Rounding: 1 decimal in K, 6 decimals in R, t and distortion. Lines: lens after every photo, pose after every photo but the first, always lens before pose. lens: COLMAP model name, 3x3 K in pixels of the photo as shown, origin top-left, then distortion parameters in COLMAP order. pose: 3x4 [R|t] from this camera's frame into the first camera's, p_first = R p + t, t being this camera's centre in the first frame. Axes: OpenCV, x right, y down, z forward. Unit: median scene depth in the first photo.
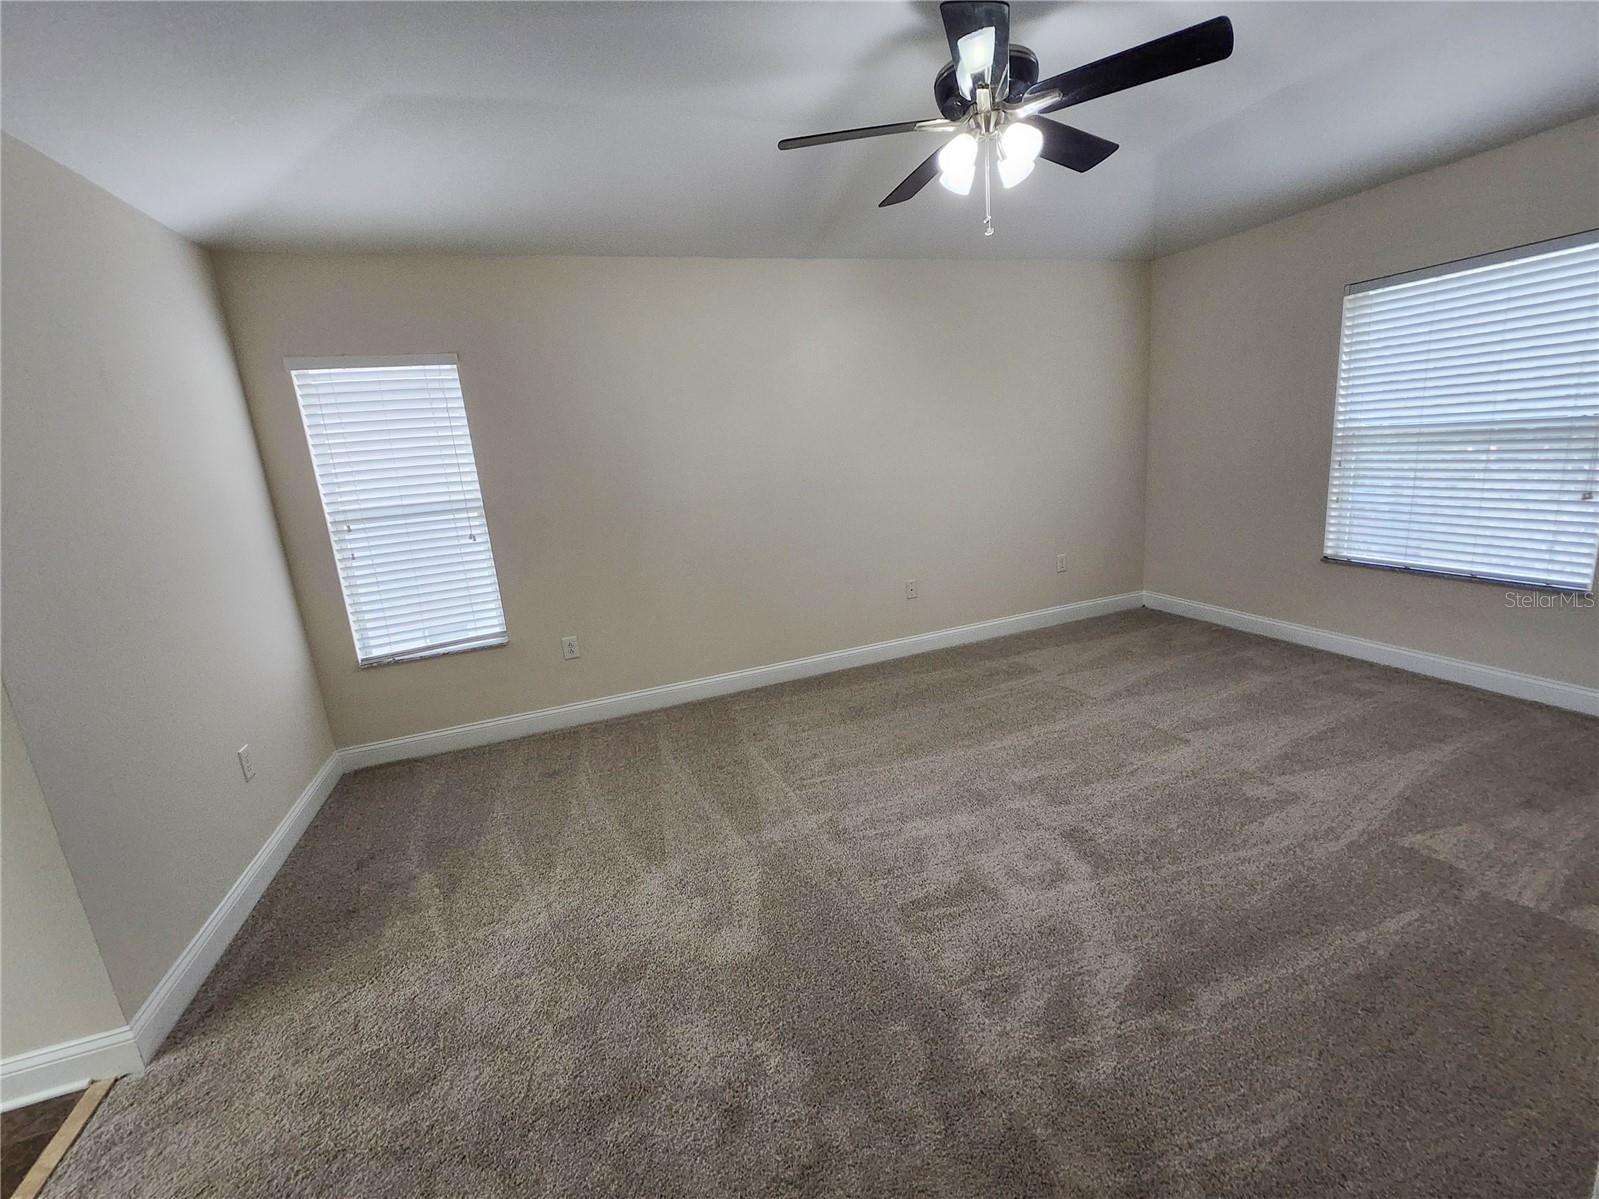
lens RADIAL K [[653.2, 0, 795.9], [0, 653.2, 597.7], [0, 0, 1]] dist [-0.007069, -0.000221]
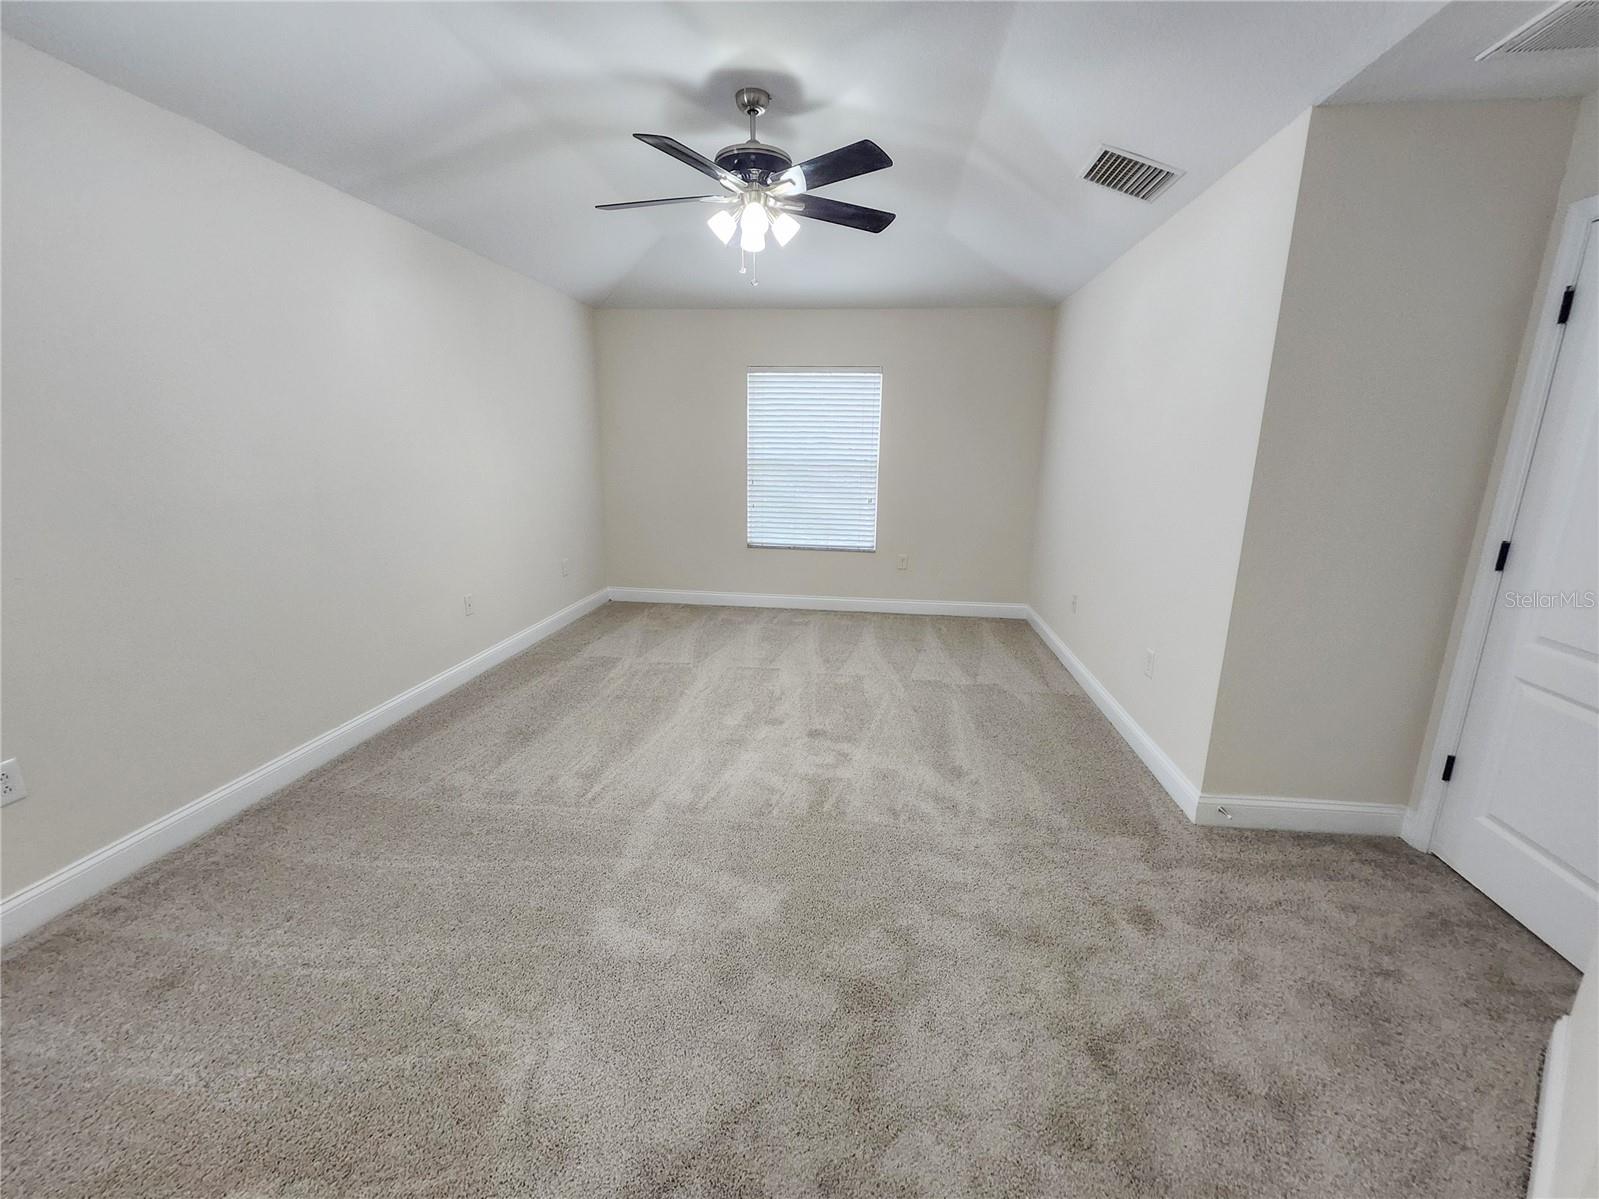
lens RADIAL K [[653.2, 0, 796.0], [0, 653.2, 597.4], [0, 0, 1]] dist [-0.007069, -0.000221]
pose [[0.466873, -0.112871, 0.877092, -0.634210], [0.149707, 0.987593, 0.047402, 0.004344], [-0.871560, 0.109176, 0.477979, 0.277065]]
